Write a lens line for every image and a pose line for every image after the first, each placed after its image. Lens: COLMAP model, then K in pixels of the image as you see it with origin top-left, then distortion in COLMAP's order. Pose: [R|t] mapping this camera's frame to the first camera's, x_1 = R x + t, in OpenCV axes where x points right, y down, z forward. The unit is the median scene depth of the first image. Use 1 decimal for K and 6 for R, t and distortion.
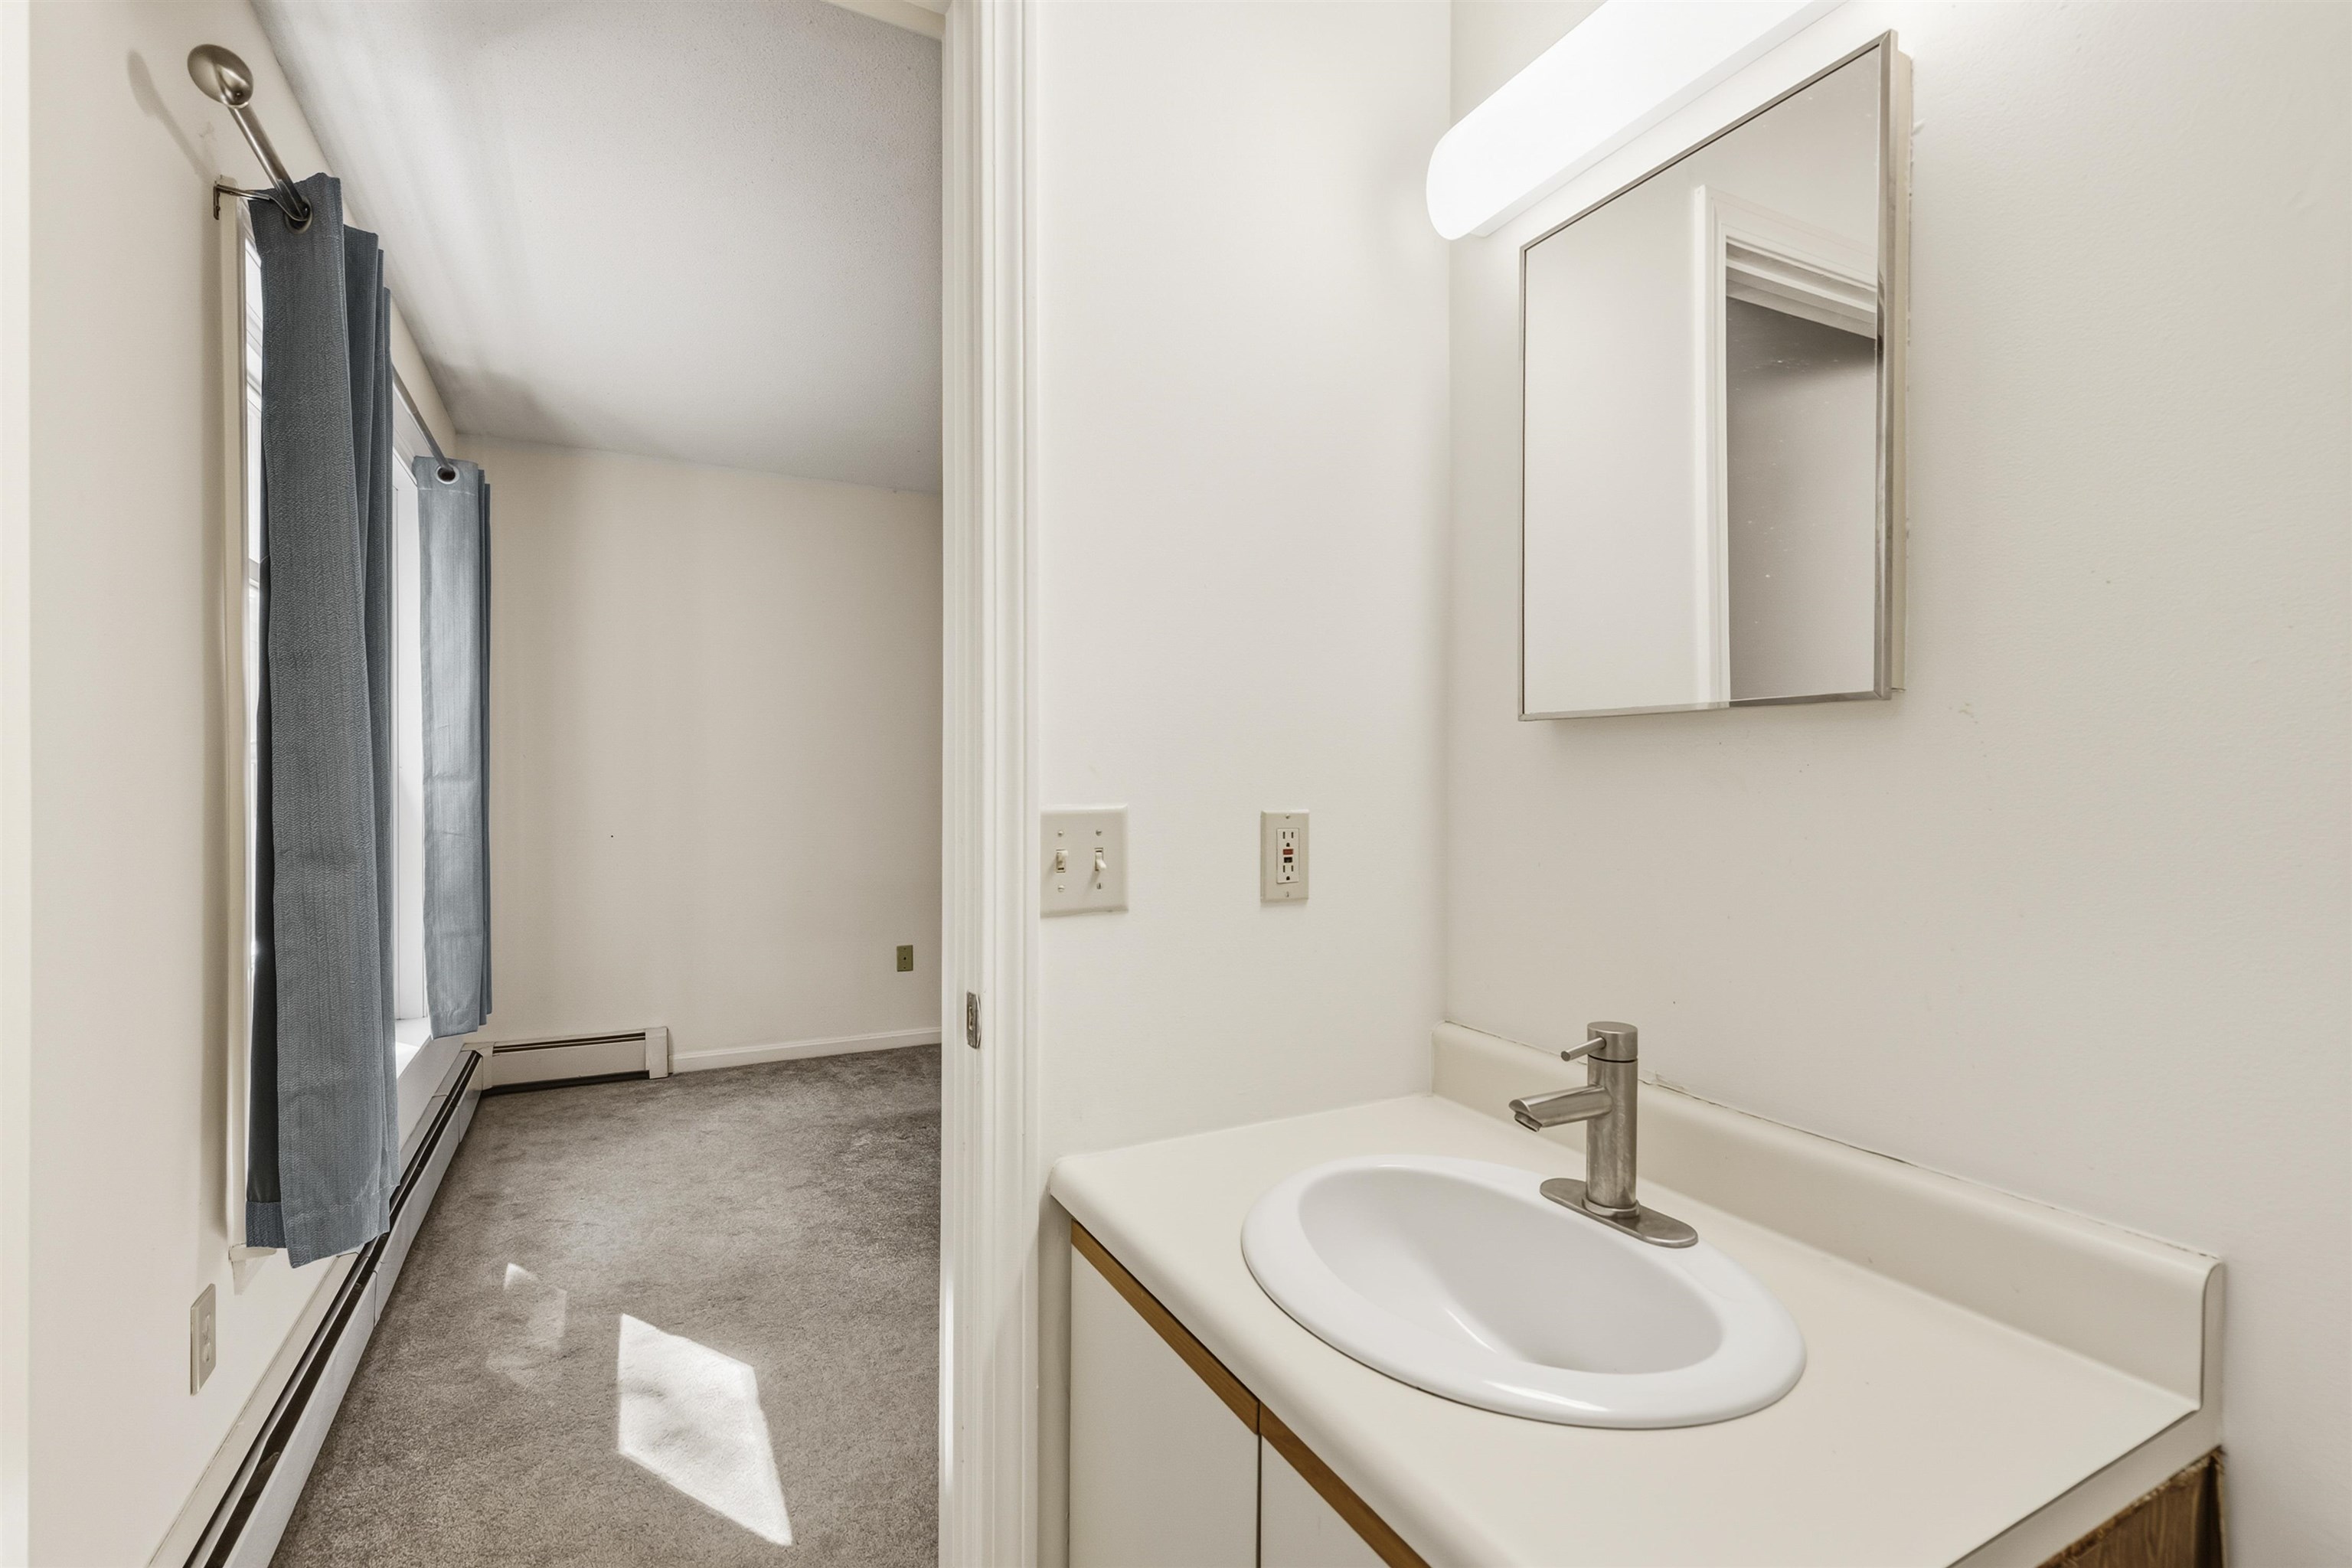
lens RADIAL K [[1060.5, 0, 1168.8], [0, 1060.5, 787.8], [0, 0, 1]] dist [0.006392, -0.000326]
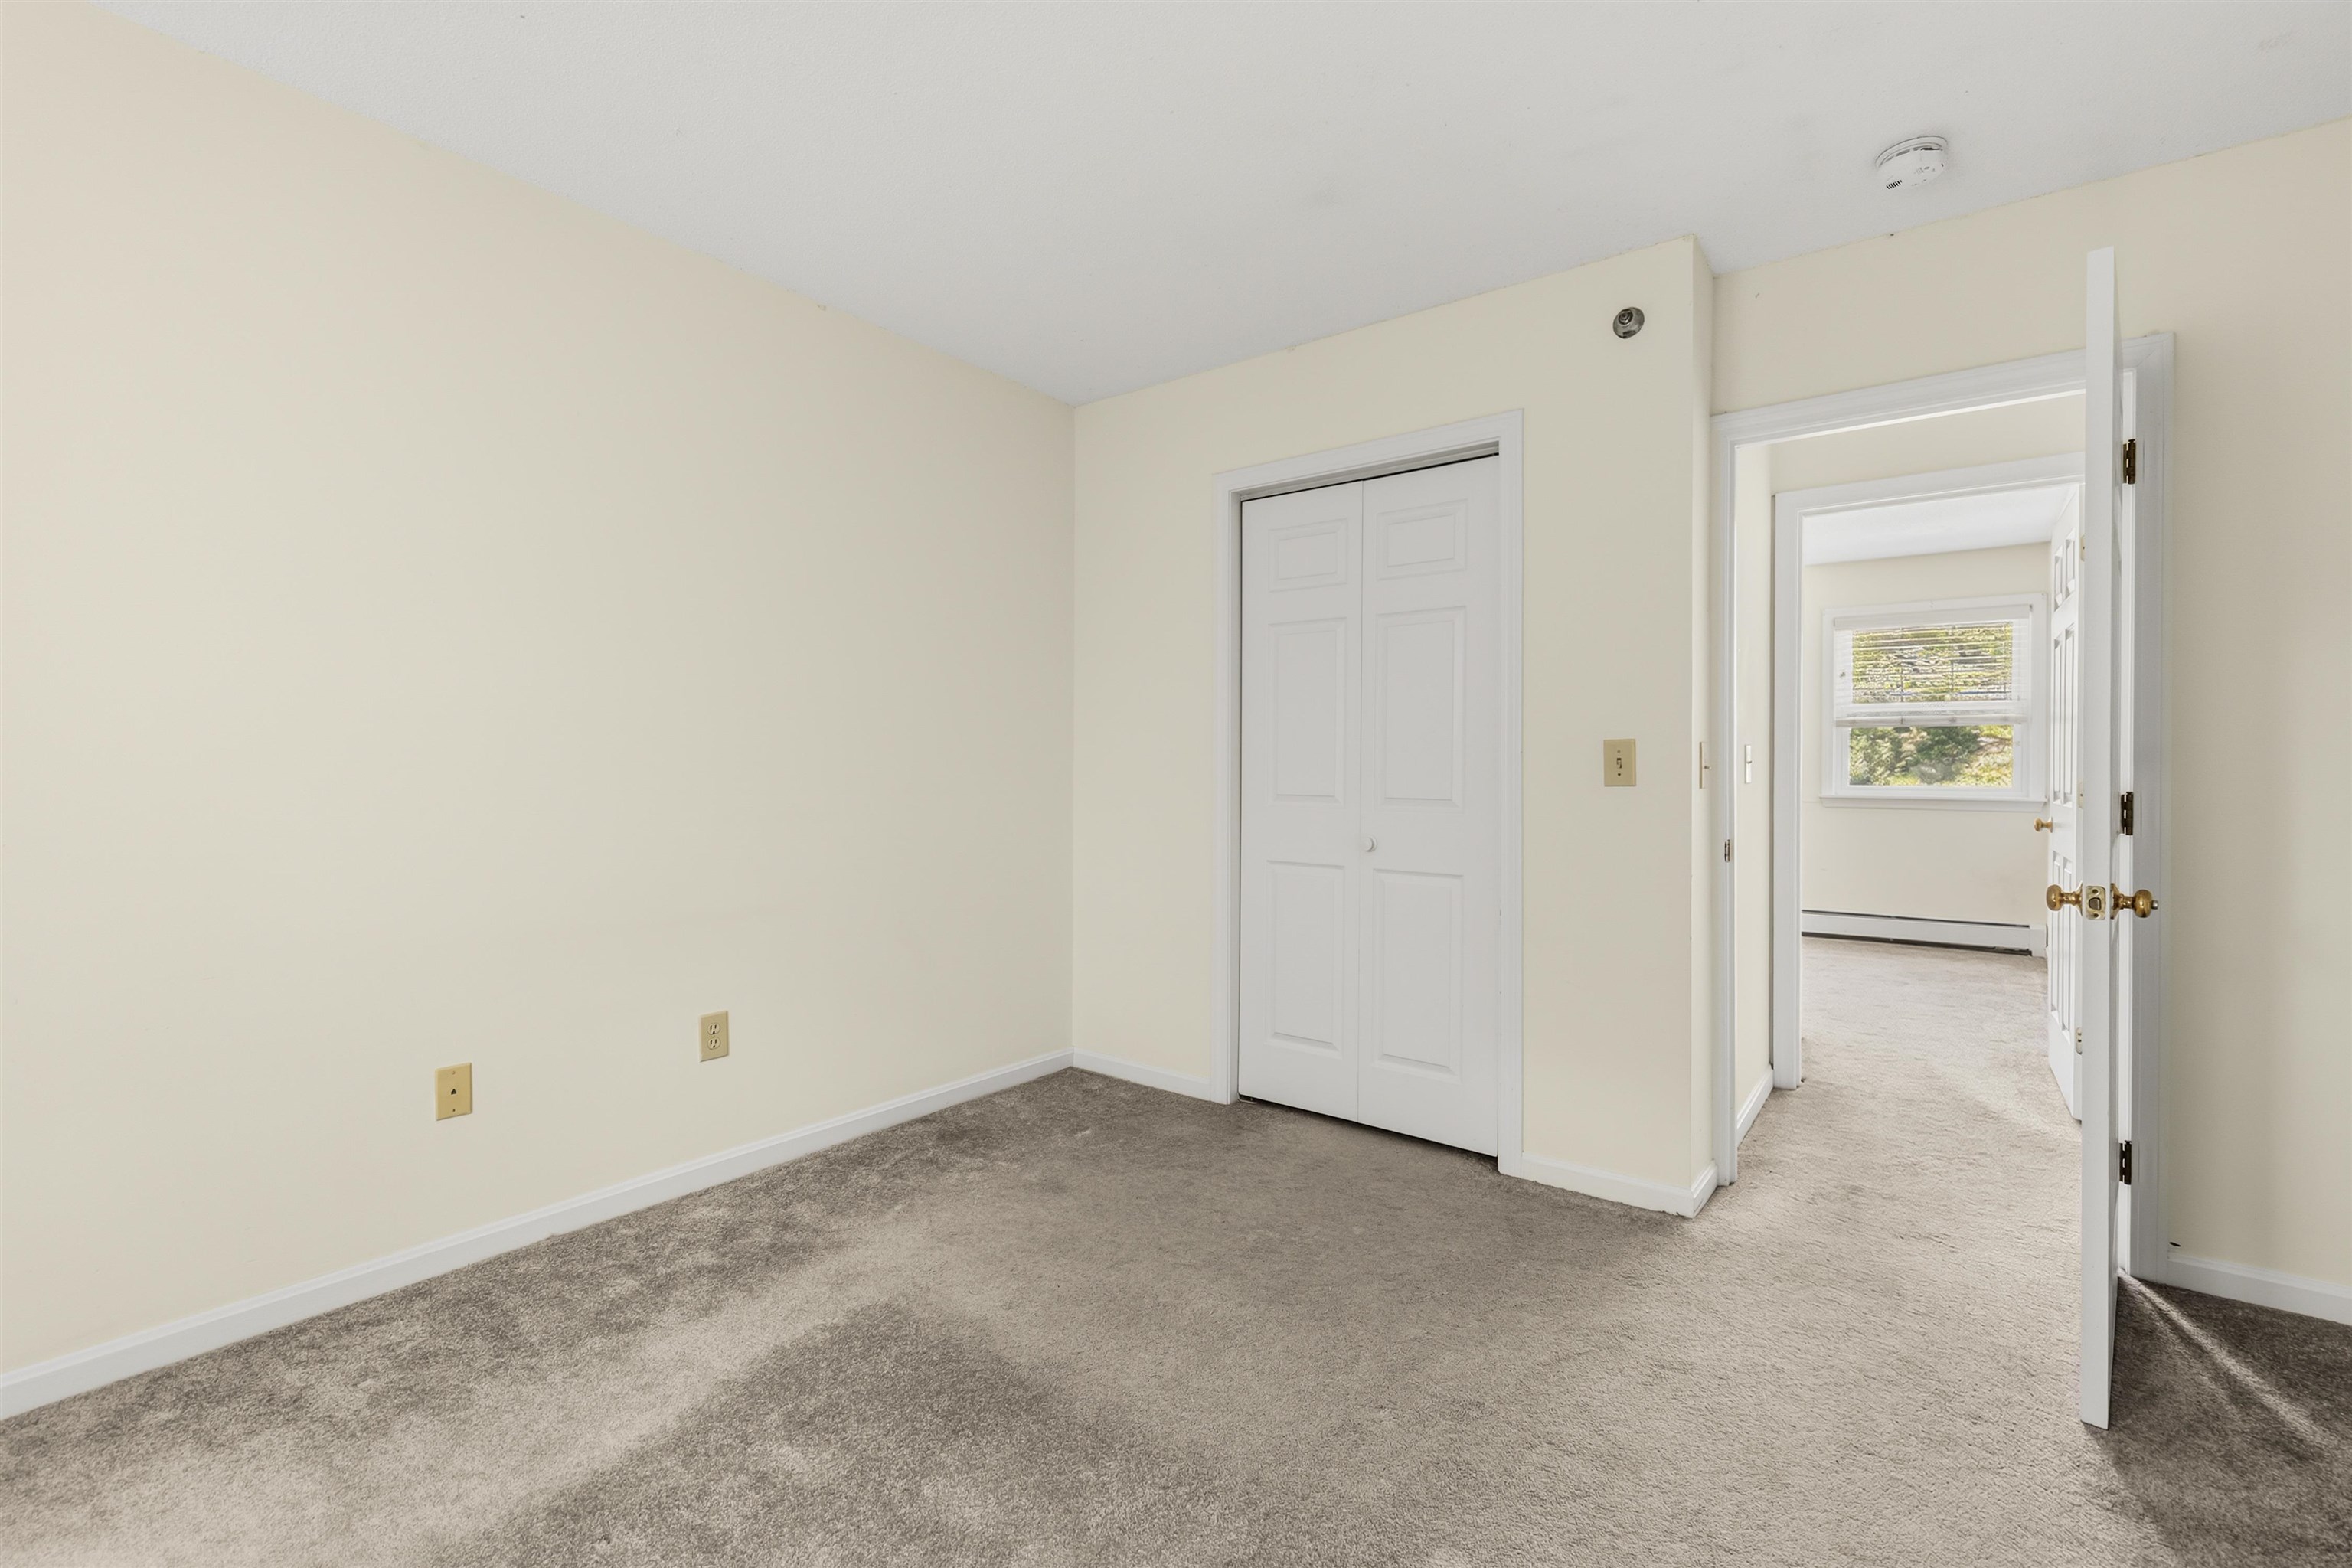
lens RADIAL K [[1060.5, 0, 1168.8], [0, 1060.5, 787.8], [0, 0, 1]] dist [0.006392, -0.000326]
pose [[0.901369, -0.001375, 0.433050, -0.183709], [-0.001368, 0.999981, 0.006022, 0.015721], [-0.433050, -0.006021, 0.901350, 0.455444]]
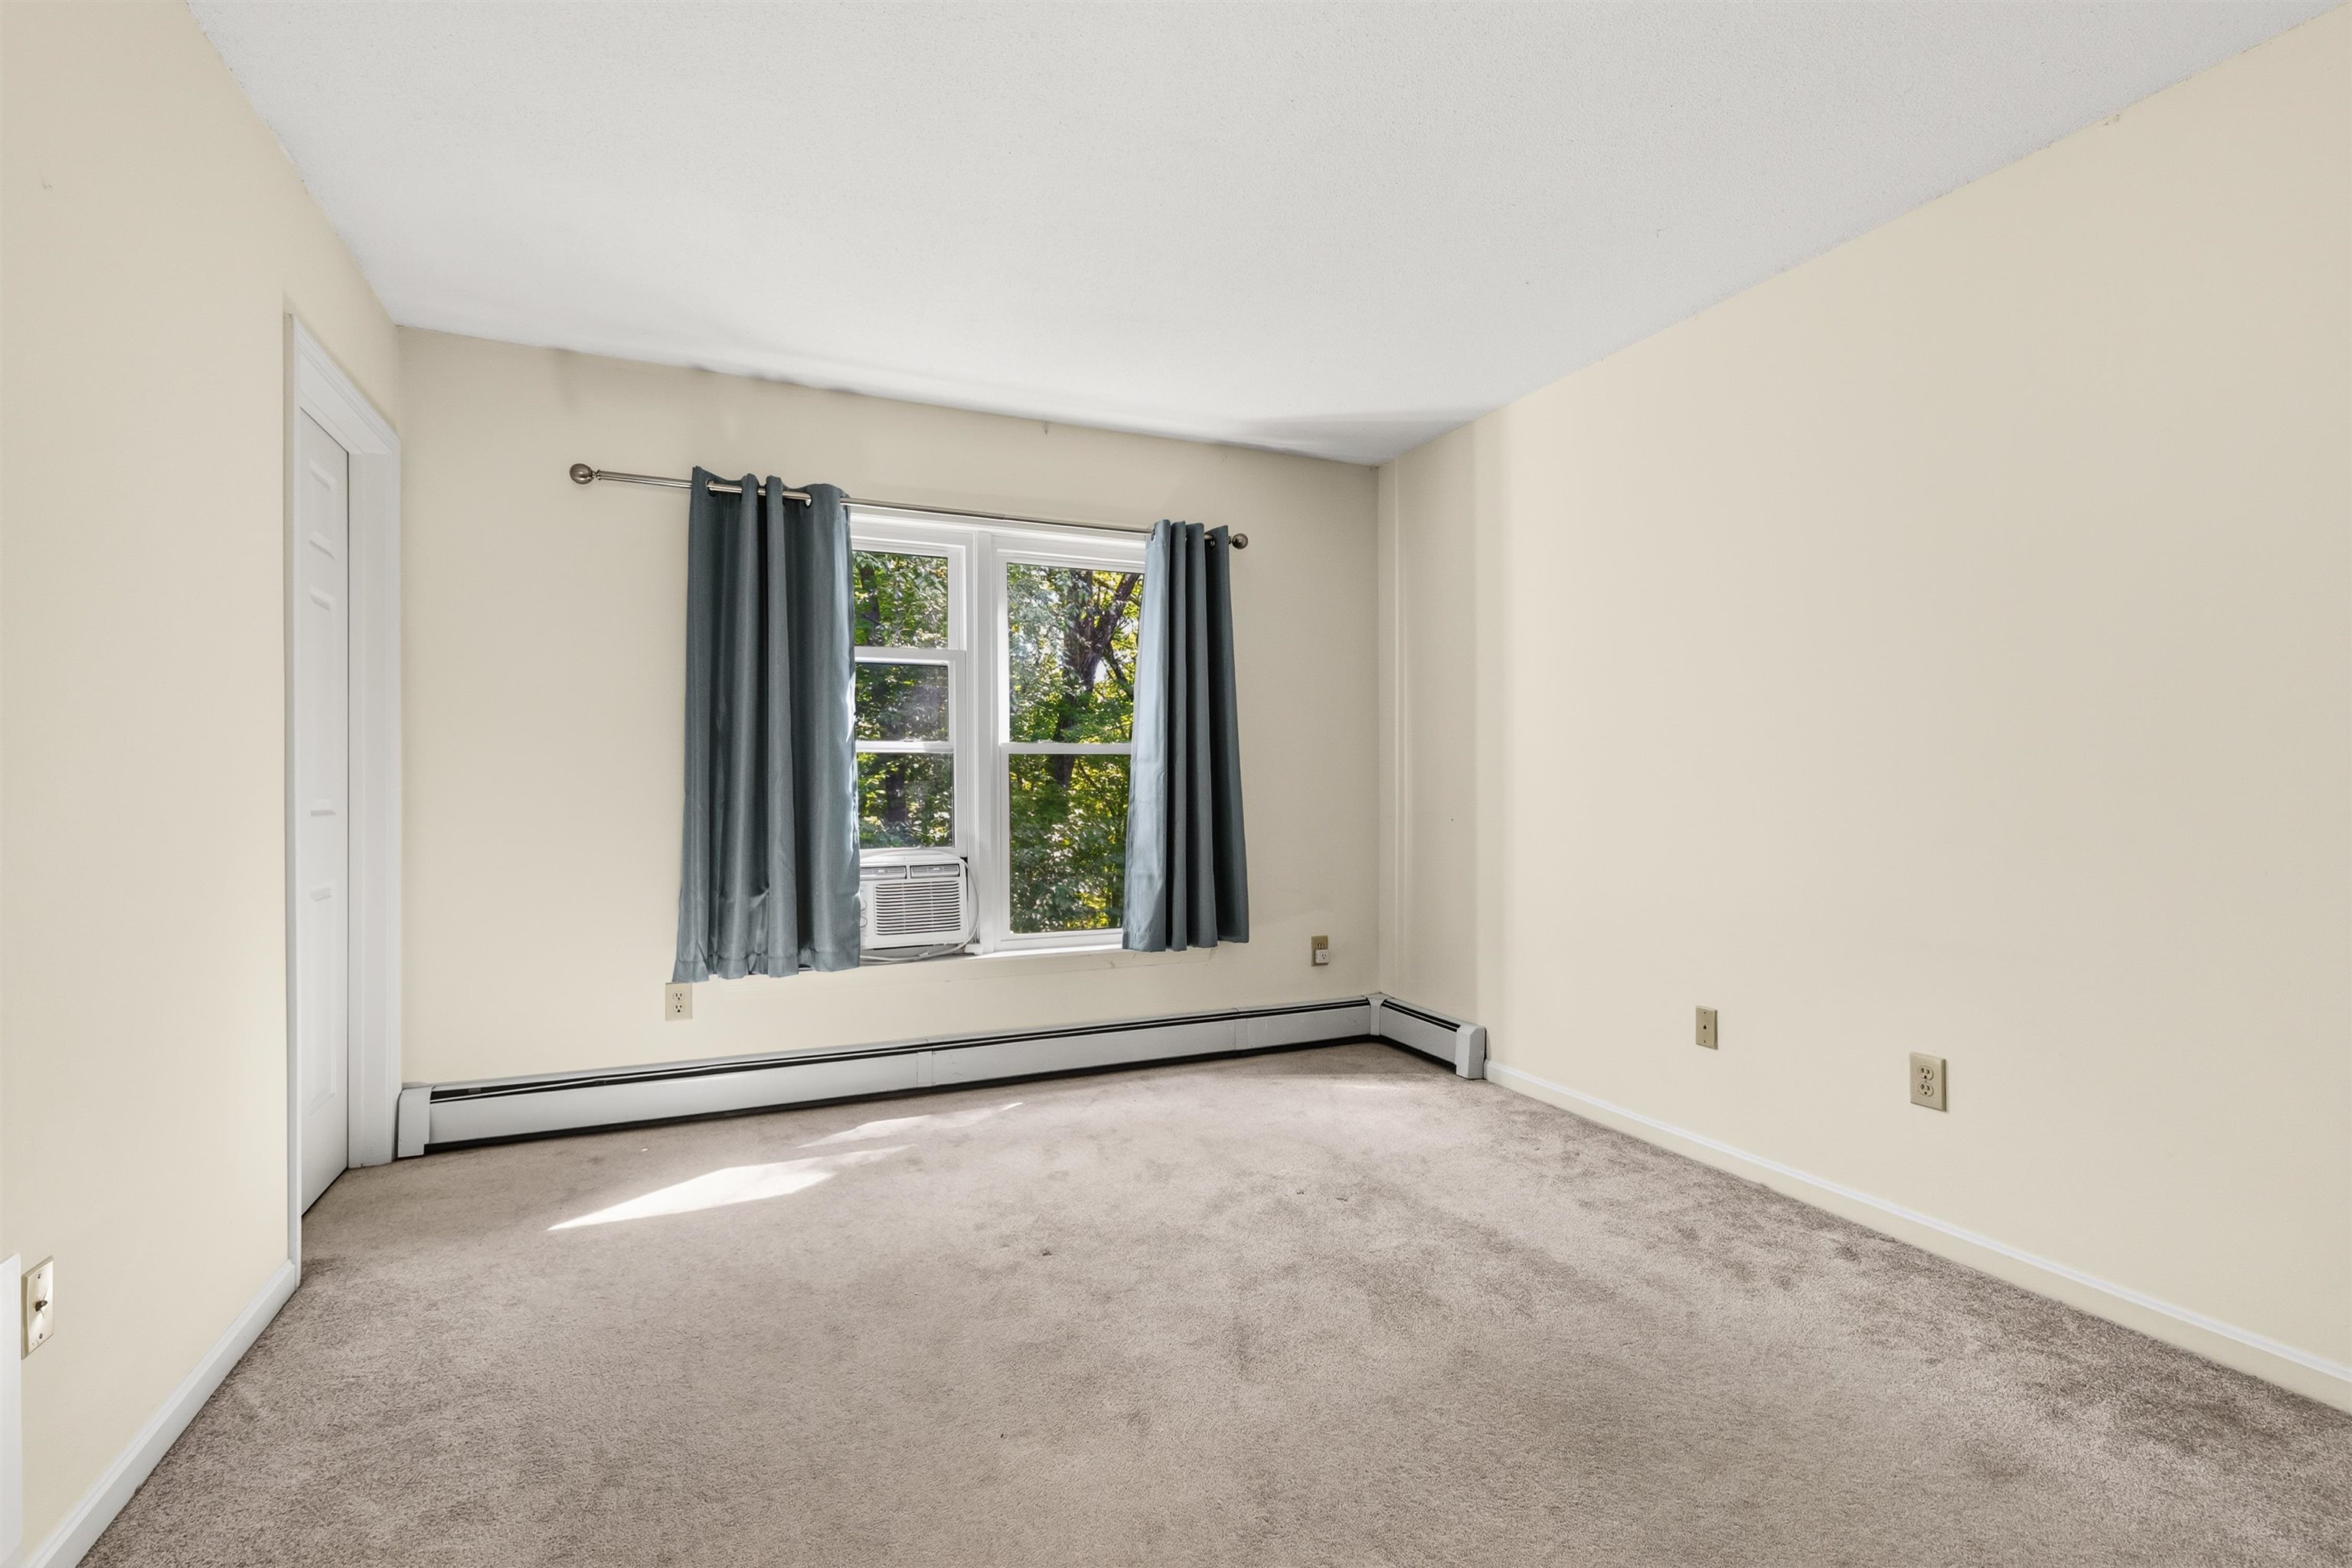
lens RADIAL K [[1104.8, 0, 1176.0], [0, 1104.8, 784.0], [0, 0, 1]] dist [0.005243, -0.000603]
pose [[-0.079220, 0.006963, -0.996833, 0.517267], [-0.004991, 0.999960, 0.007382, 0.006759], [0.996845, 0.005560, -0.079182, 0.819135]]
